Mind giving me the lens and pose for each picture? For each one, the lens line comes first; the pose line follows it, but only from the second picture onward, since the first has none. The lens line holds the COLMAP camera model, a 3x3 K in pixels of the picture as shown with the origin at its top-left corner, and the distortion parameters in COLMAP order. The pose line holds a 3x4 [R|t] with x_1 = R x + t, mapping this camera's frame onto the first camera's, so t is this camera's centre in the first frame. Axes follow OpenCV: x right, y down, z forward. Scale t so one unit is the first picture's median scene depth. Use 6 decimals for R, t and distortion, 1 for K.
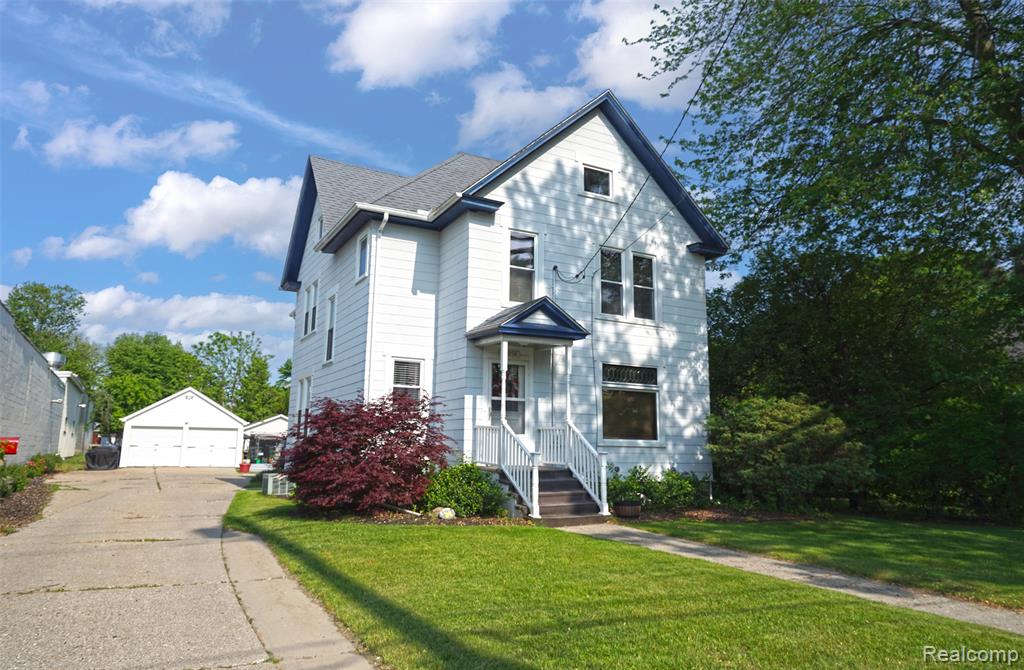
lens RADIAL K [[684.8, 0, 526.4], [0, 684.8, 332.4], [0, 0, 1]] dist [-0.000945, -0.002838]
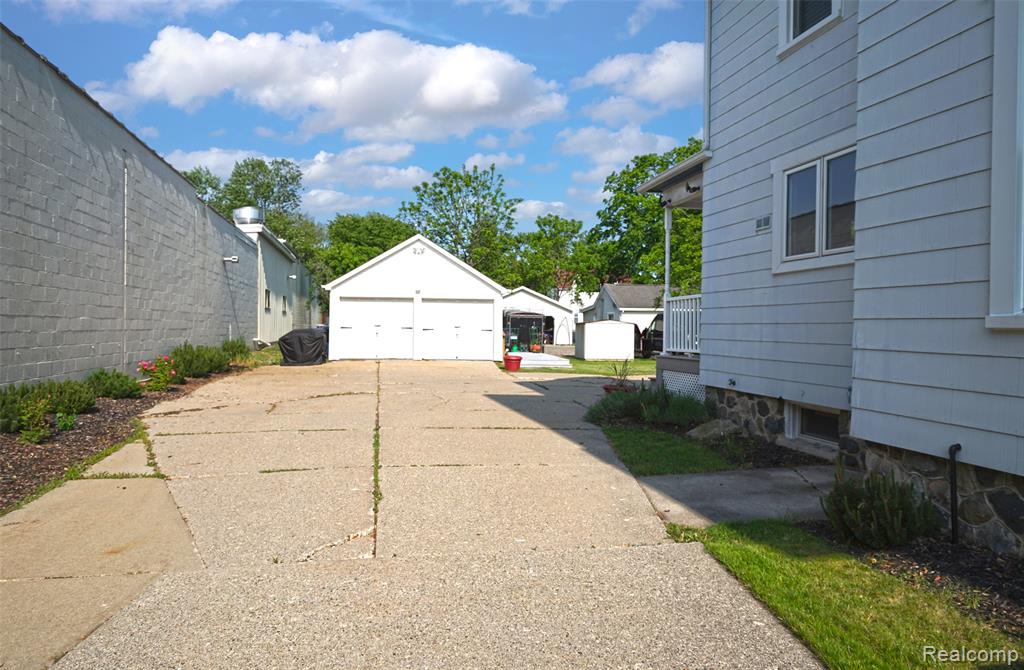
lens RADIAL K [[684.8, 0, 526.4], [0, 684.8, 332.4], [0, 0, 1]] dist [-0.000945, -0.002838]
pose [[0.959031, 0.001759, -0.283296, -0.175653], [0.047474, 0.984842, 0.166830, 0.054527], [0.279295, -0.173444, 0.944410, 0.336932]]
